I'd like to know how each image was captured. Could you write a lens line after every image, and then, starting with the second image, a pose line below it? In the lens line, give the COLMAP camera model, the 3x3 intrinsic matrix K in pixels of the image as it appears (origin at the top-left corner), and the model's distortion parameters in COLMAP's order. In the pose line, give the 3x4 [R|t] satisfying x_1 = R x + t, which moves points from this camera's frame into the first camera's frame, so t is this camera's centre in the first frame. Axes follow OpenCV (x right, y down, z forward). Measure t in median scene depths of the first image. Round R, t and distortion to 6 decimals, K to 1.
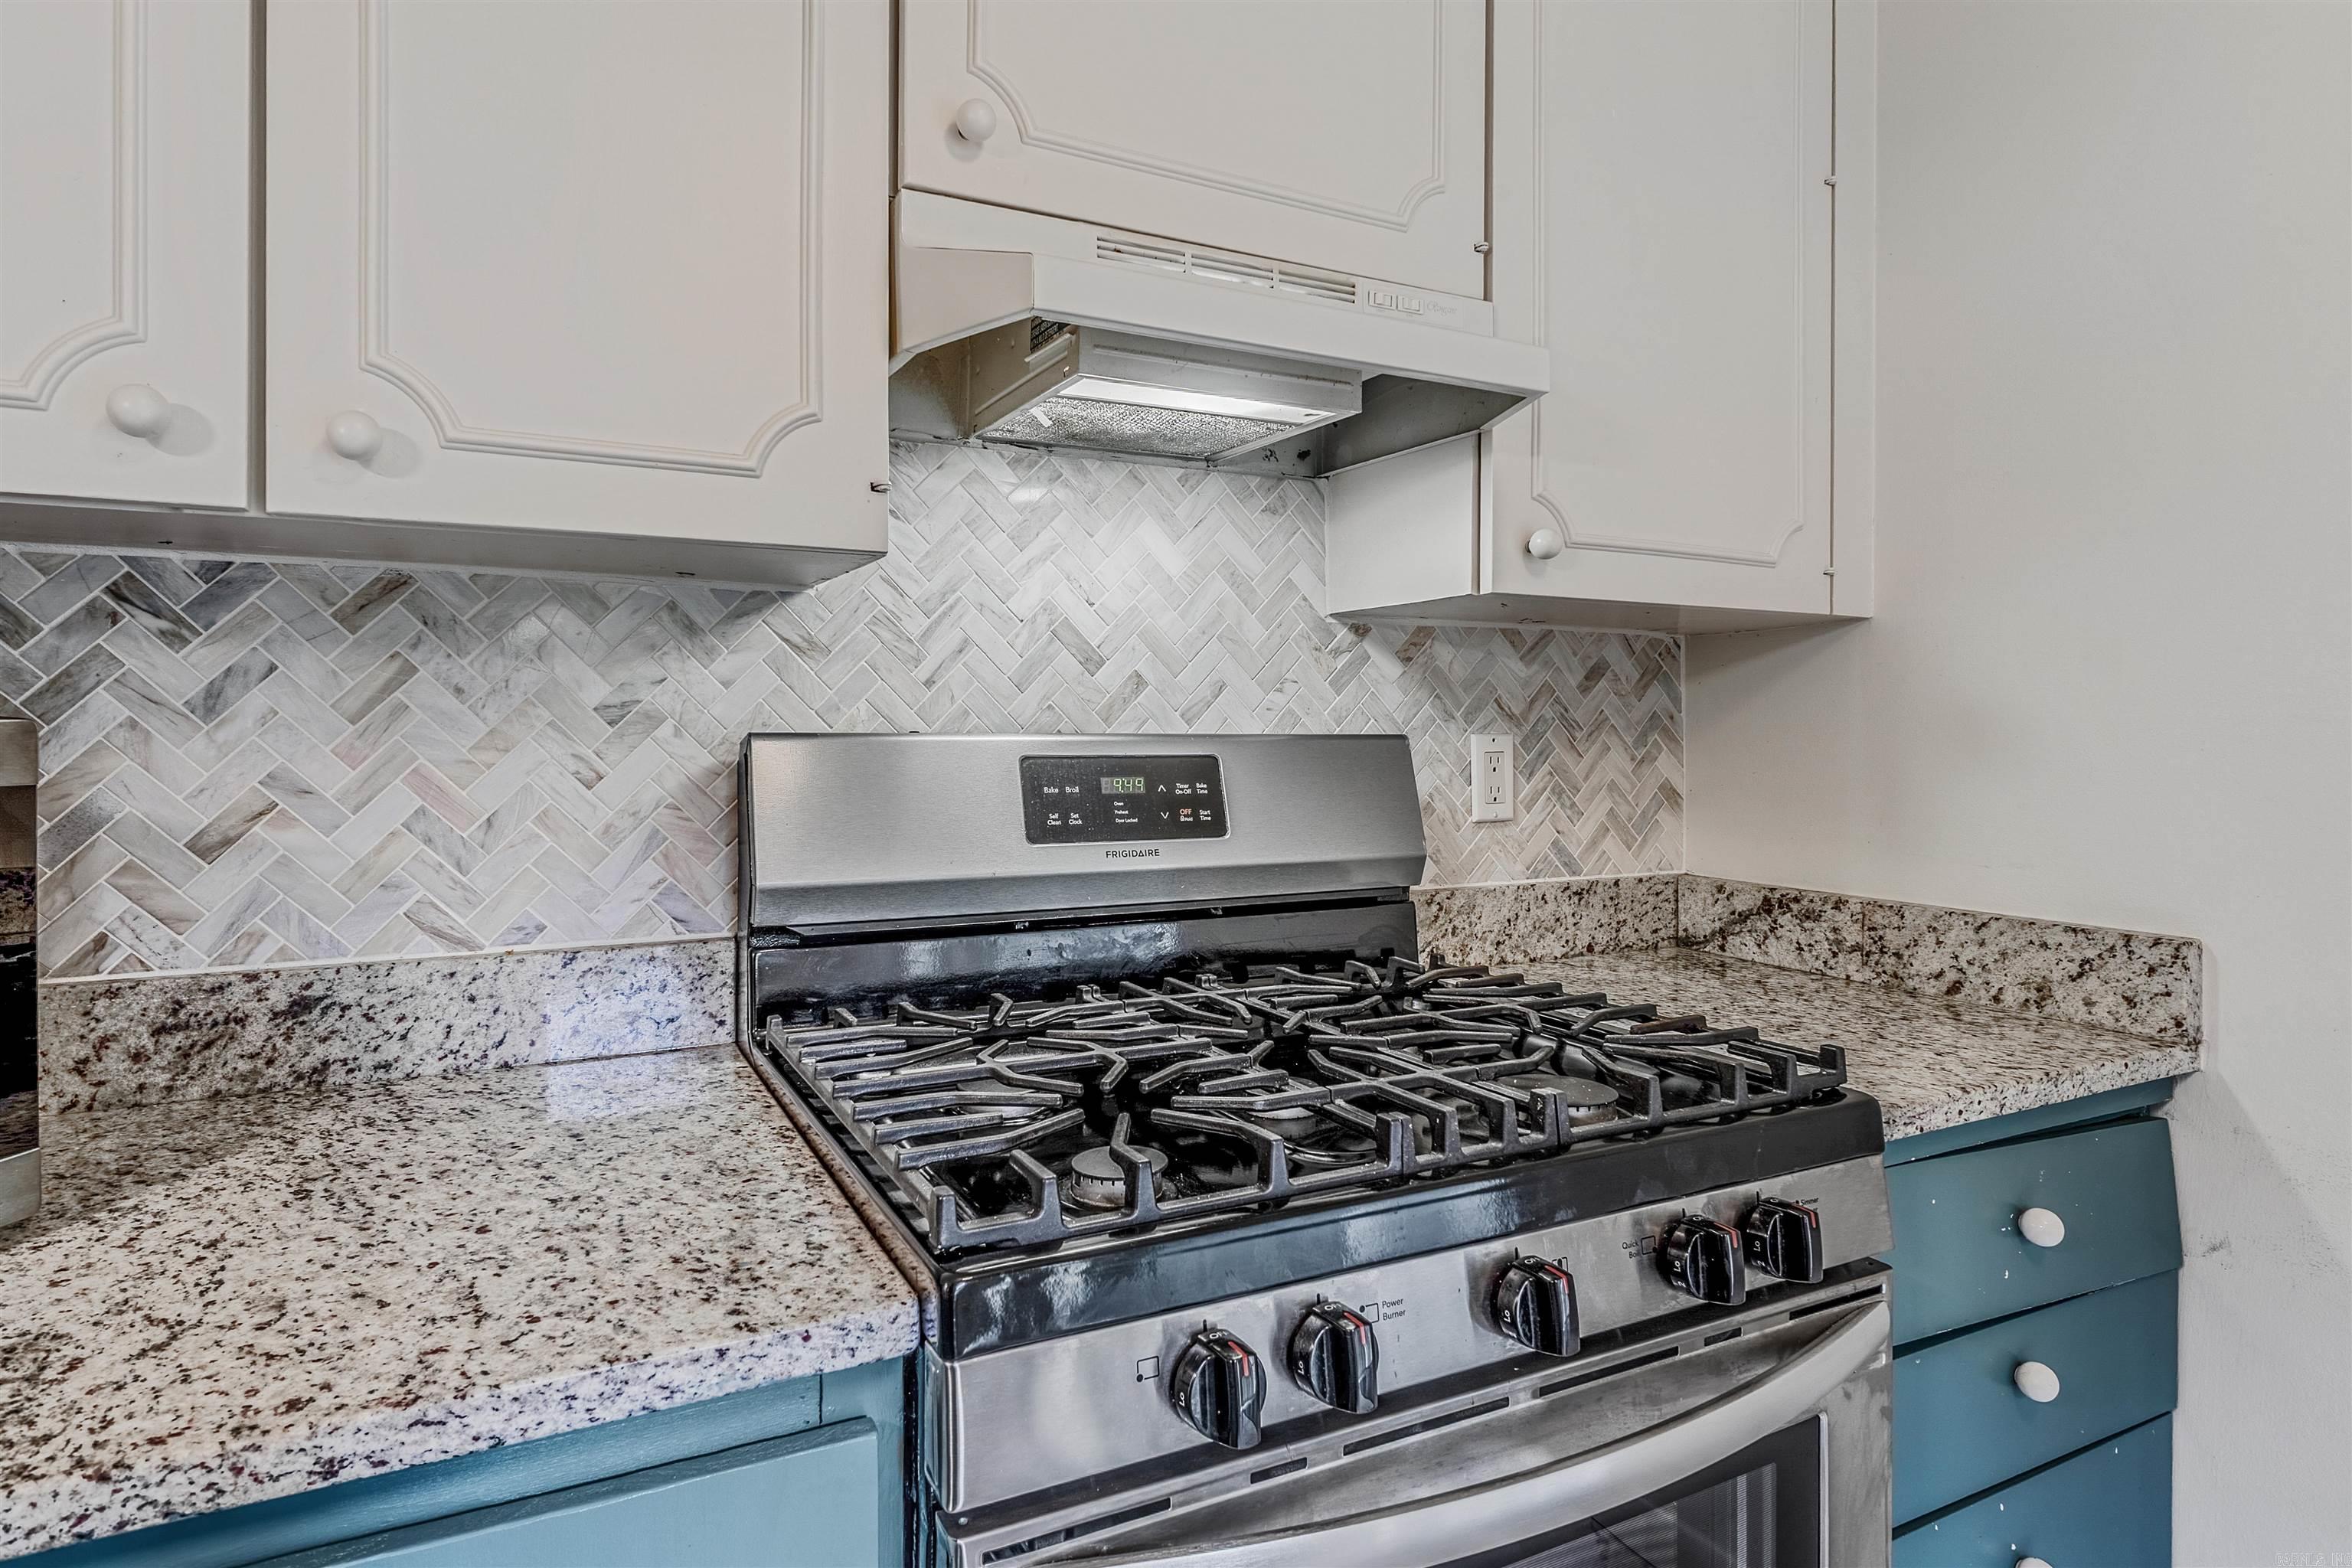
lens RADIAL K [[1277.9, 0, 1167.5], [0, 1277.9, 733.4], [0, 0, 1]] dist [-0.001296, -0.000240]
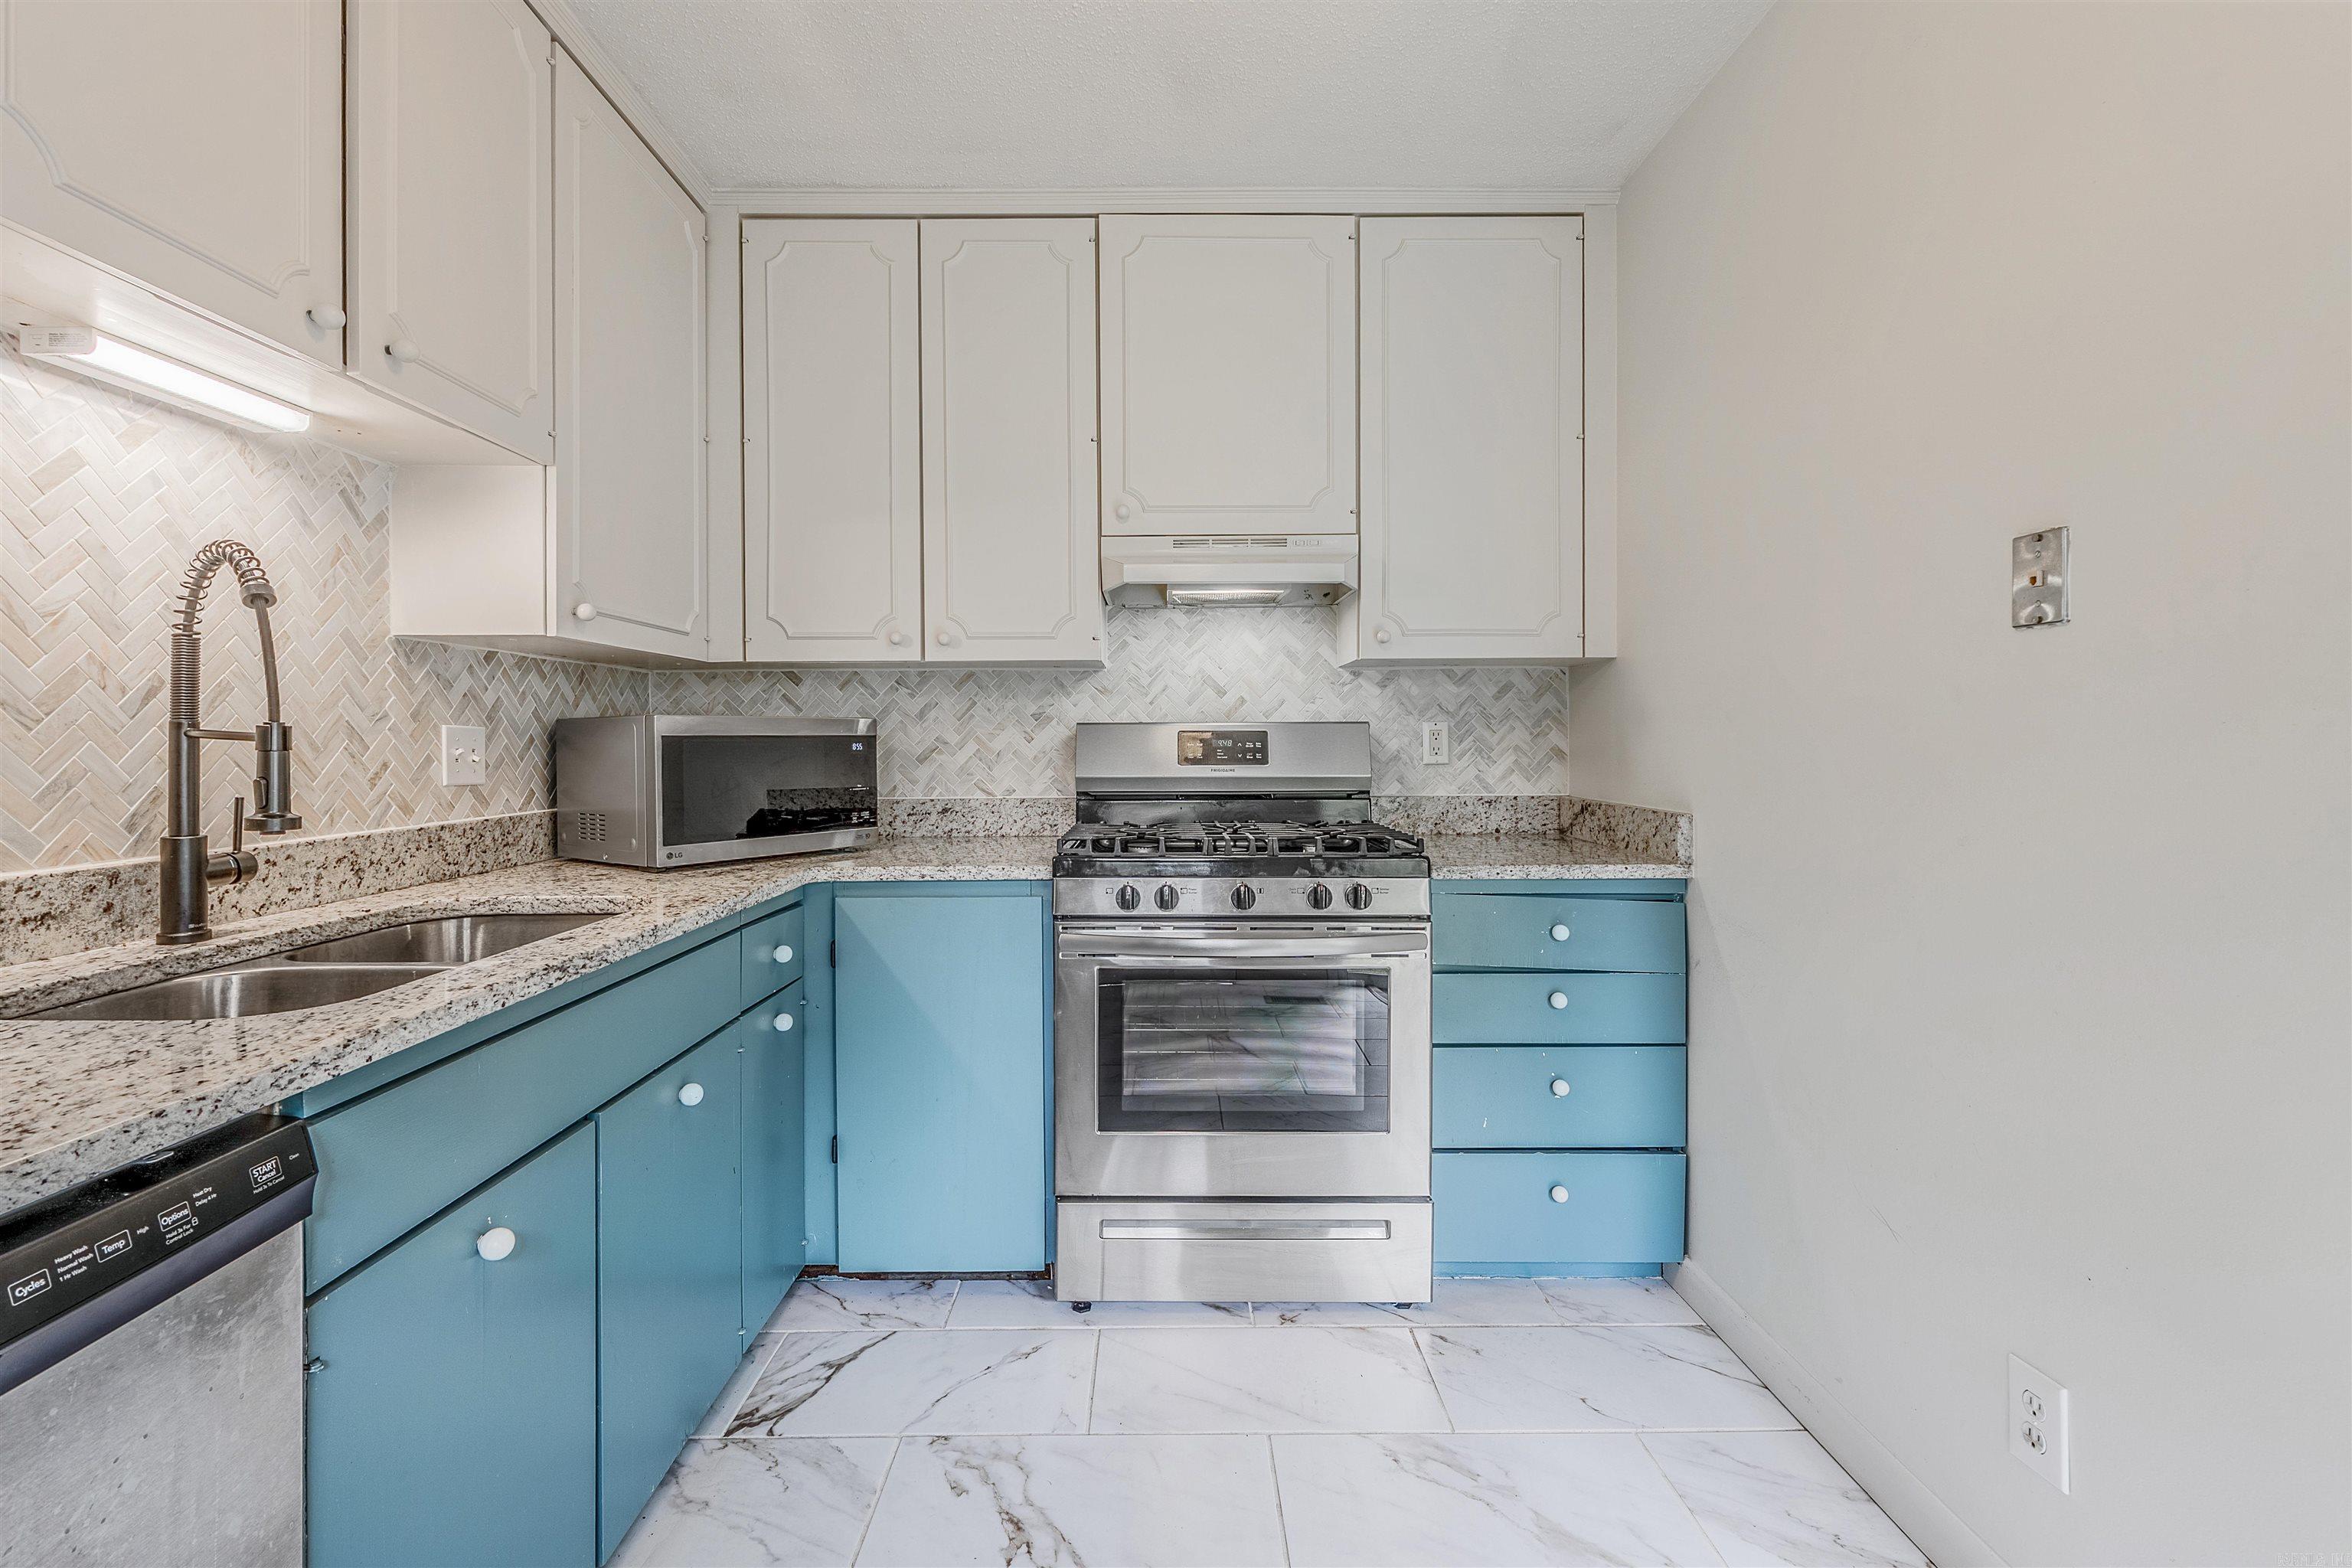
lens RADIAL K [[1016.9, 0, 1169.6], [0, 1016.9, 748.4], [0, 0, 1]] dist [-0.003325, -0.000623]
pose [[0.892556, -0.002764, -0.450929, 0.731883], [0.006702, 0.999952, 0.007137, 0.035087], [0.450888, -0.009392, 0.892531, -0.763262]]
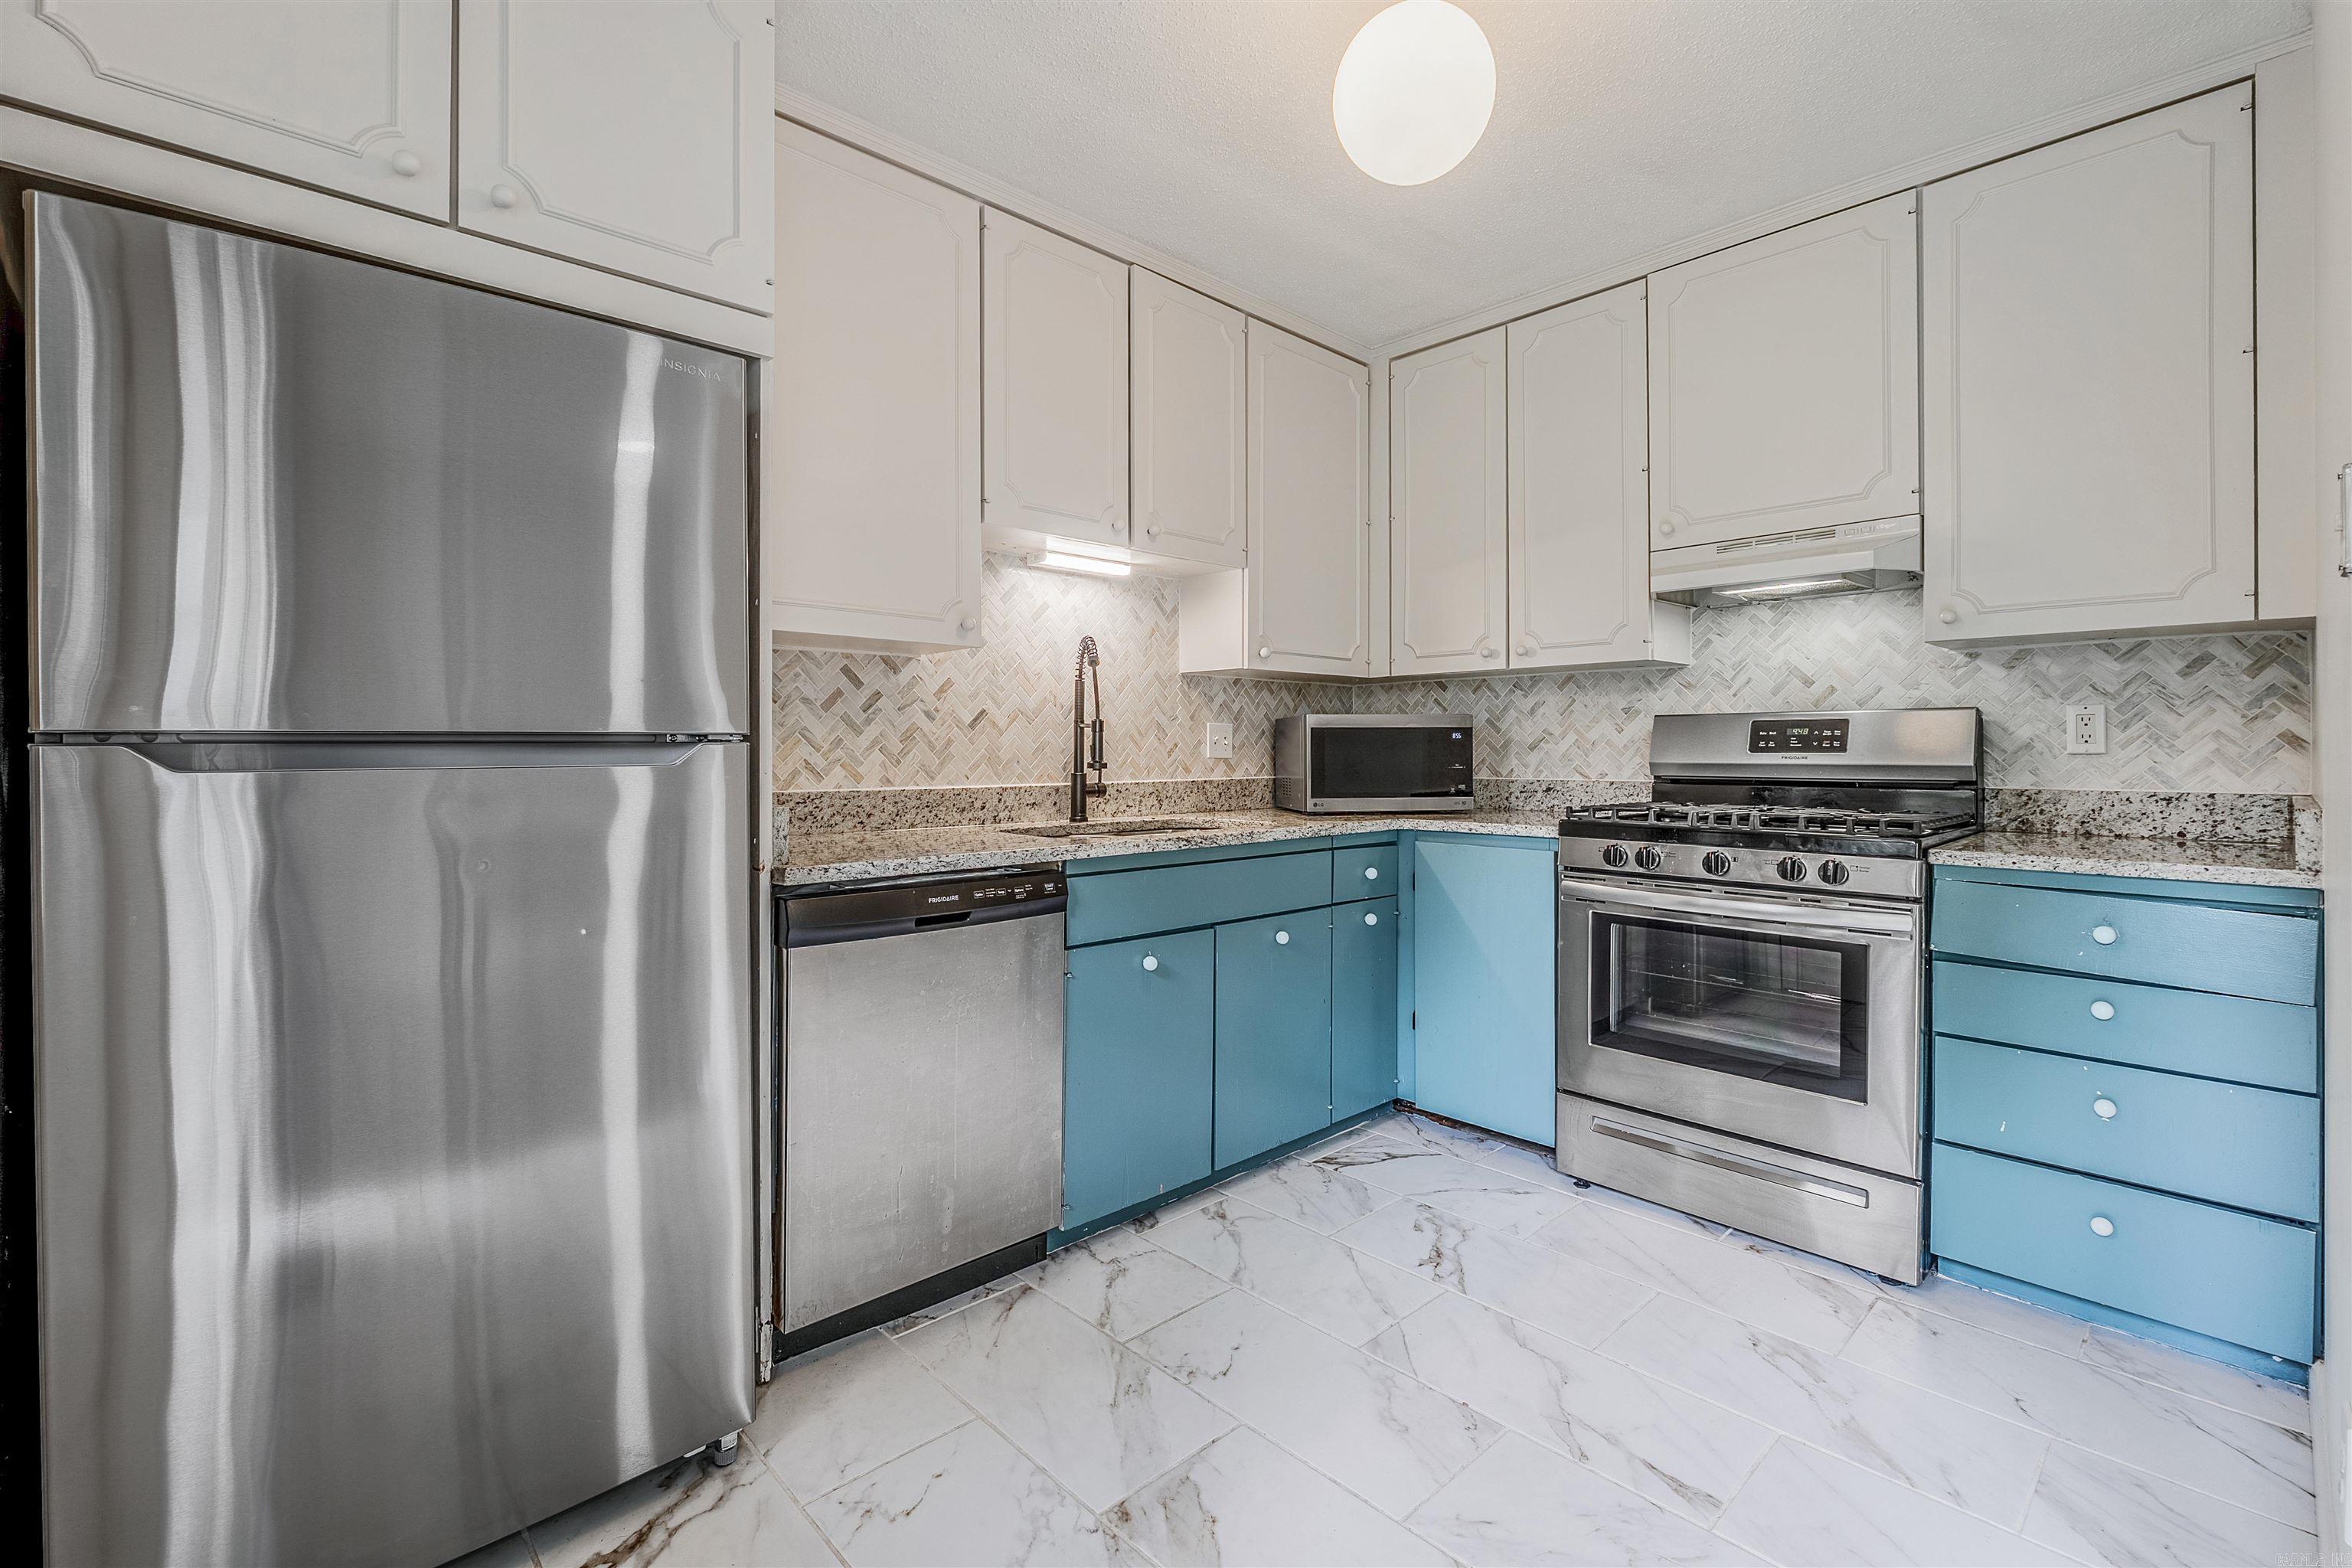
lens RADIAL K [[1037.0, 0, 1169.4], [0, 1037.0, 755.2], [0, 0, 1]] dist [-0.003292, -0.000812]
pose [[0.273148, 0.001028, -0.961971, 1.548511], [0.002701, 0.999995, 0.001835, 0.077970], [0.961968, -0.003100, 0.273144, -0.731735]]
